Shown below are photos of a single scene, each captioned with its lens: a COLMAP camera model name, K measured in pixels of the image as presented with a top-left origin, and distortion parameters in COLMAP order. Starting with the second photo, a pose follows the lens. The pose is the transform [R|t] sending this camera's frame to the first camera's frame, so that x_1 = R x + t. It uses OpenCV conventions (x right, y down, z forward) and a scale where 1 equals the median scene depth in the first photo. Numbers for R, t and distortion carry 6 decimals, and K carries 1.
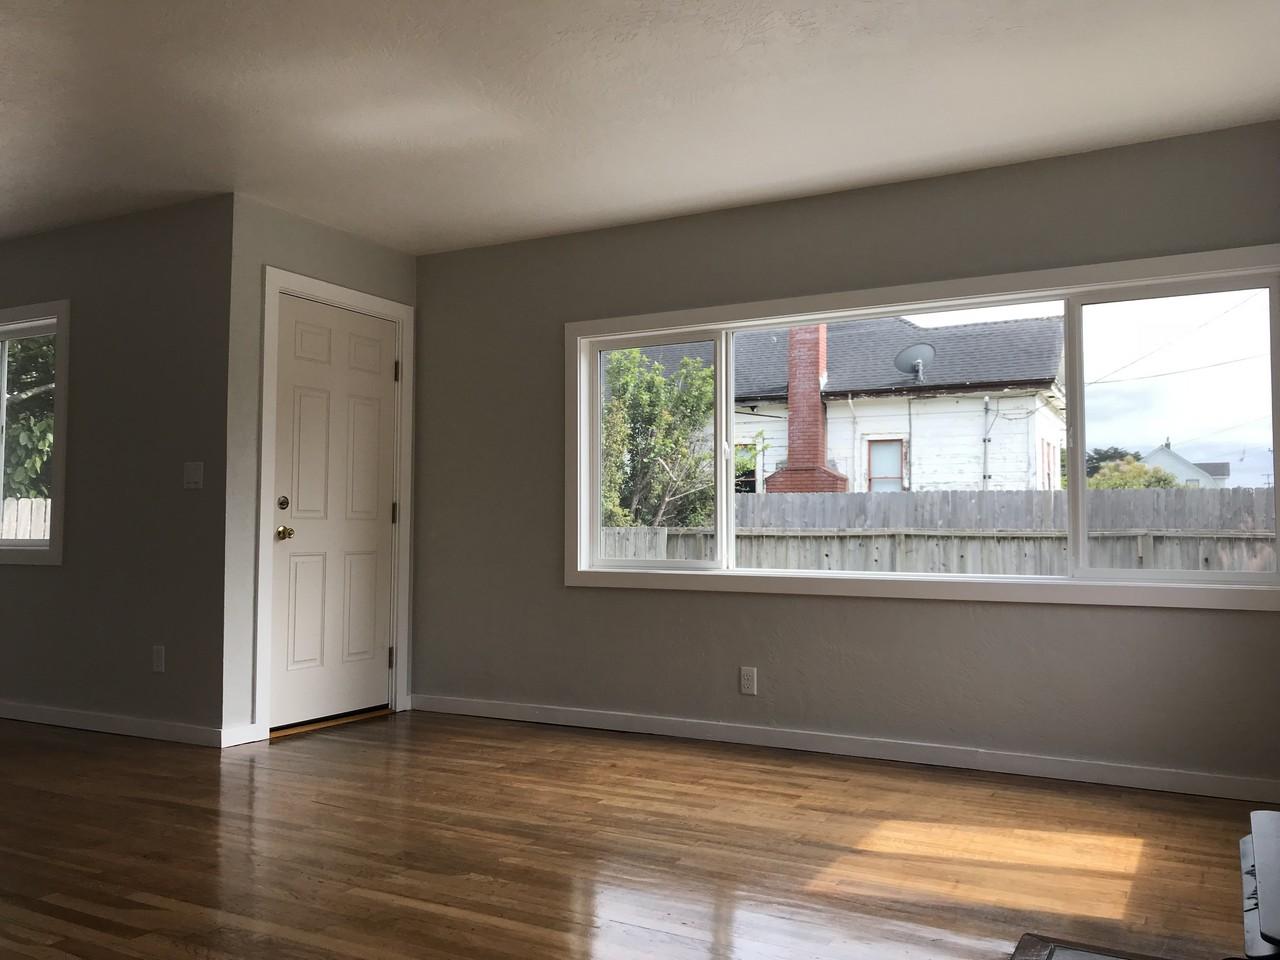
lens RADIAL K [[1053.1, 0, 640.0], [0, 1053.1, 480.0], [0, 0, 1]] dist [0.004819, -0.001663]
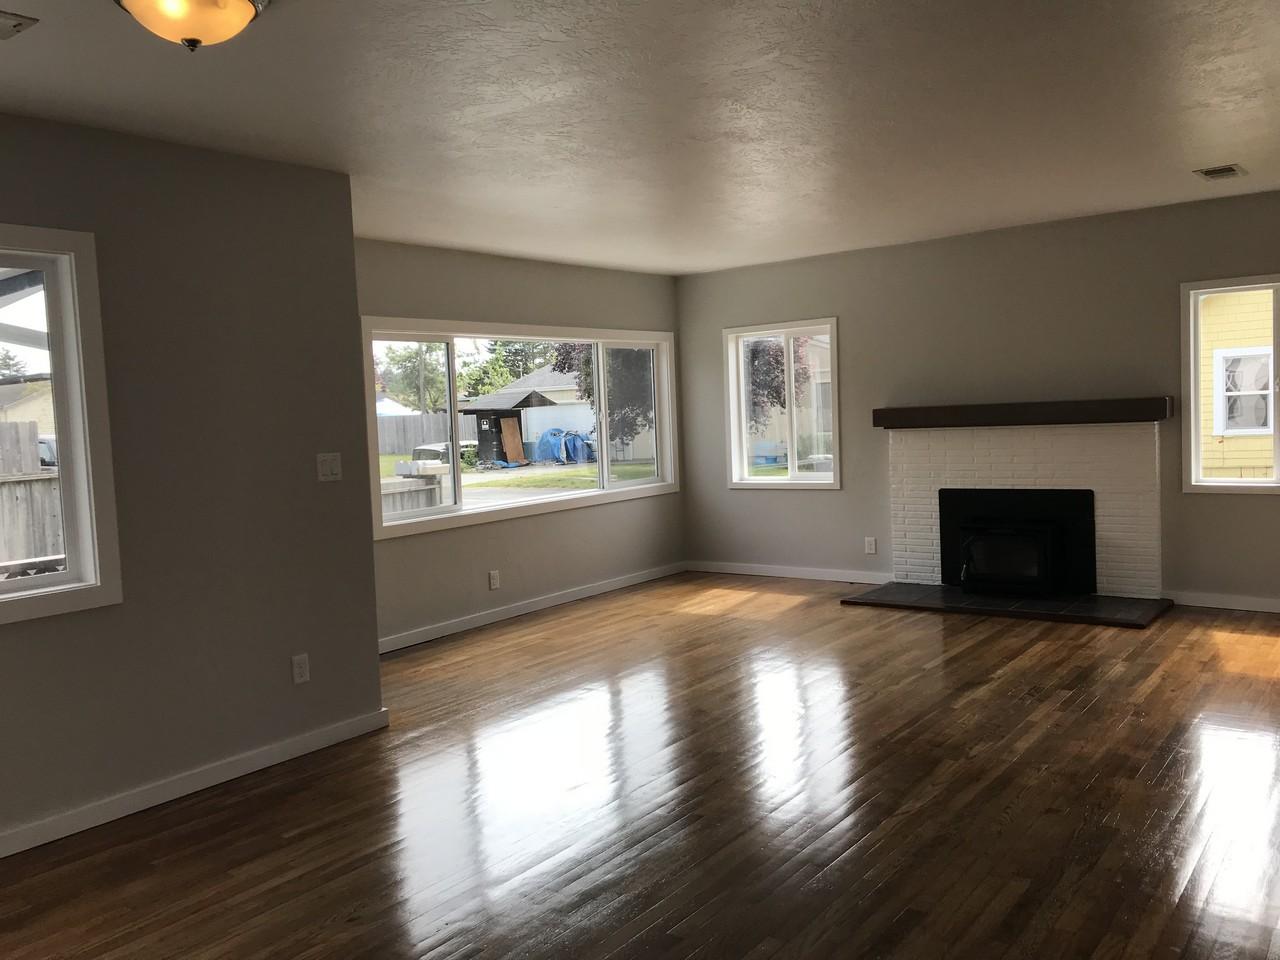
lens RADIAL K [[1053.1, 0, 640.0], [0, 1053.1, 480.0], [0, 0, 1]] dist [0.004819, -0.001663]
pose [[0.130813, -0.076791, 0.988429, -1.189108], [-0.002616, 0.996966, 0.077800, -0.060255], [-0.991404, -0.012763, 0.130216, 0.535134]]
